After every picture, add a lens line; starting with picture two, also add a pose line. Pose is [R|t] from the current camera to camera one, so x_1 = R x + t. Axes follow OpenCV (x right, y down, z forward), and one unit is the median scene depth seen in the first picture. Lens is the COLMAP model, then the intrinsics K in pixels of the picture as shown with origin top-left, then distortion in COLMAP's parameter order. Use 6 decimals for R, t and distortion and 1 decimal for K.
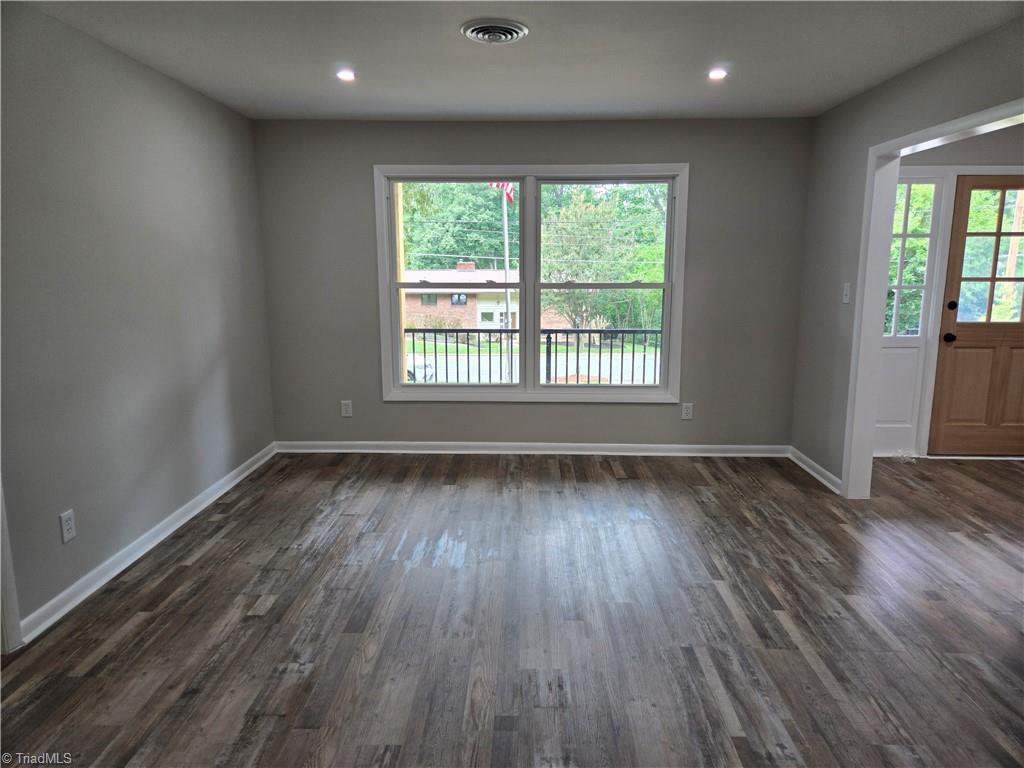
lens RADIAL K [[682.9, 0, 520.4], [0, 682.9, 386.8], [0, 0, 1]] dist [0.051495, -0.041512]
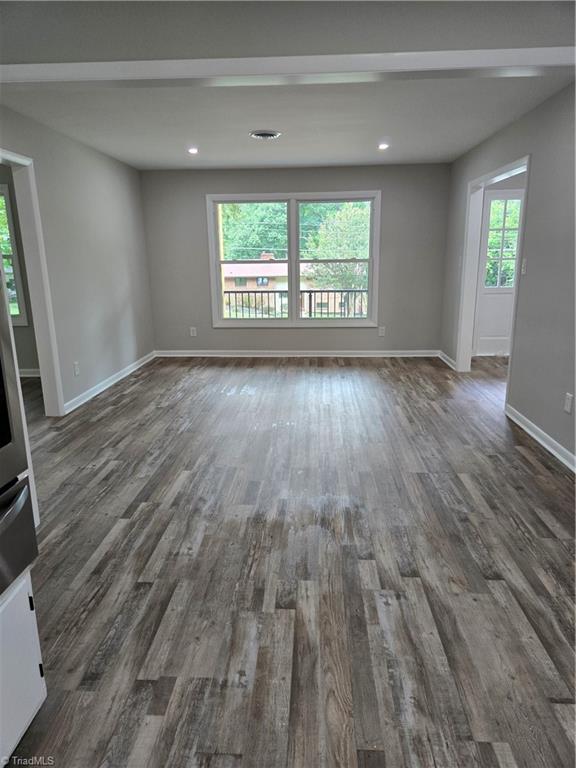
lens RADIAL K [[512.2, 0, 287.5], [0, 512.2, 383.0], [0, 0, 1]] dist [0.051495, -0.041512]
pose [[0.999023, -0.002849, -0.044100, 0.071869], [0.005756, 0.997808, 0.065931, 0.103262], [0.043815, -0.066121, 0.996849, -0.460893]]
